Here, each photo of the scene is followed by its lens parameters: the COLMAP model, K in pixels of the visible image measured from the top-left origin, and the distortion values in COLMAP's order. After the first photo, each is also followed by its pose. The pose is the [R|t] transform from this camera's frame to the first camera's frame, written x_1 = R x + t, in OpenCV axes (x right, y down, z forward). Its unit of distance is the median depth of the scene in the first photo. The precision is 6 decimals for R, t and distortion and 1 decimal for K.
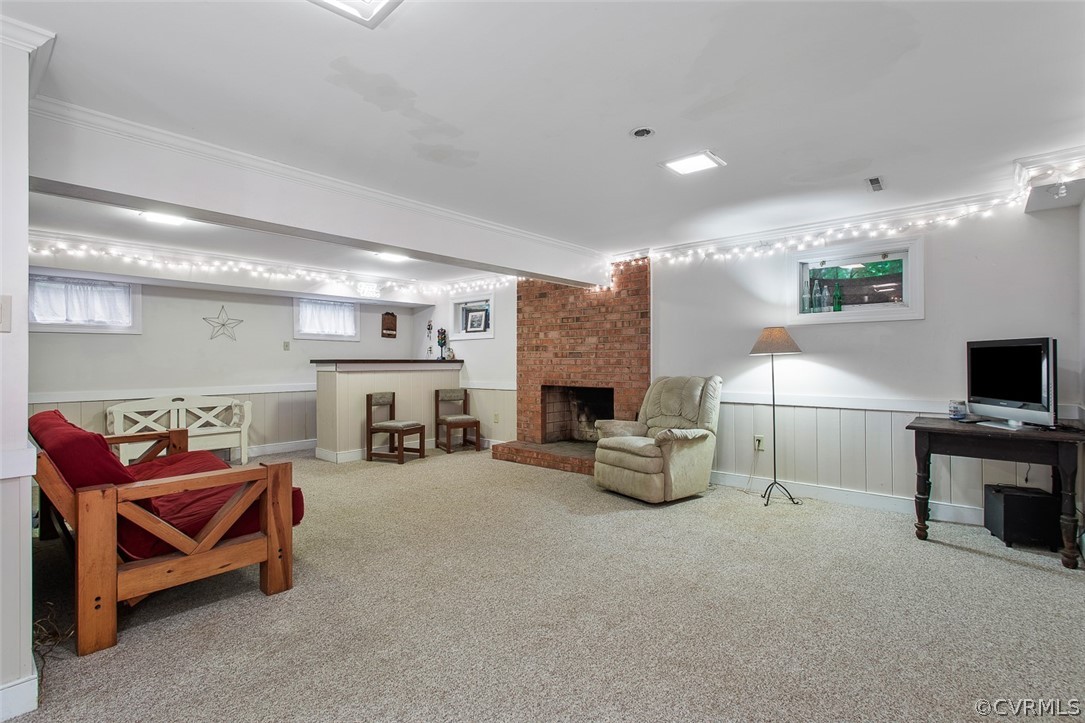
lens RADIAL K [[515.7, 0, 541.1], [0, 515.7, 358.1], [0, 0, 1]] dist [0.000890, 0.000364]
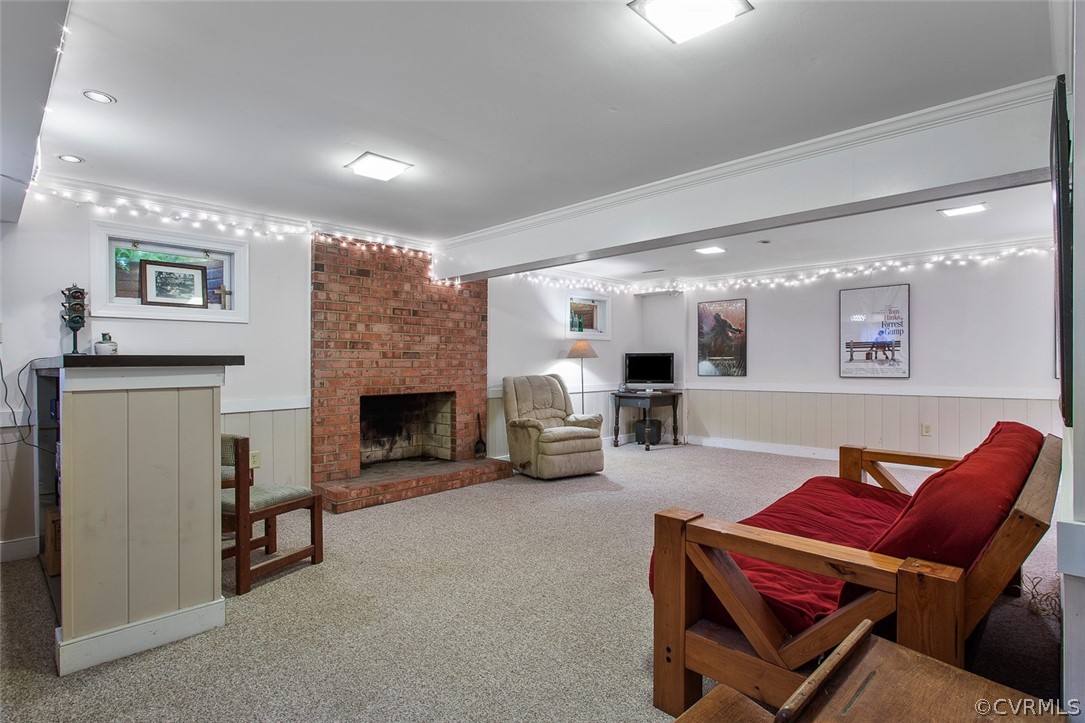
lens RADIAL K [[548.1, 0, 541.4], [0, 548.1, 364.2], [0, 0, 1]] dist [-0.000895, 0.000235]
pose [[0.039784, -0.001652, 0.999207, -0.774666], [-0.004864, 0.999986, 0.001847, 0.005065], [-0.999196, -0.004934, 0.039776, 0.726670]]
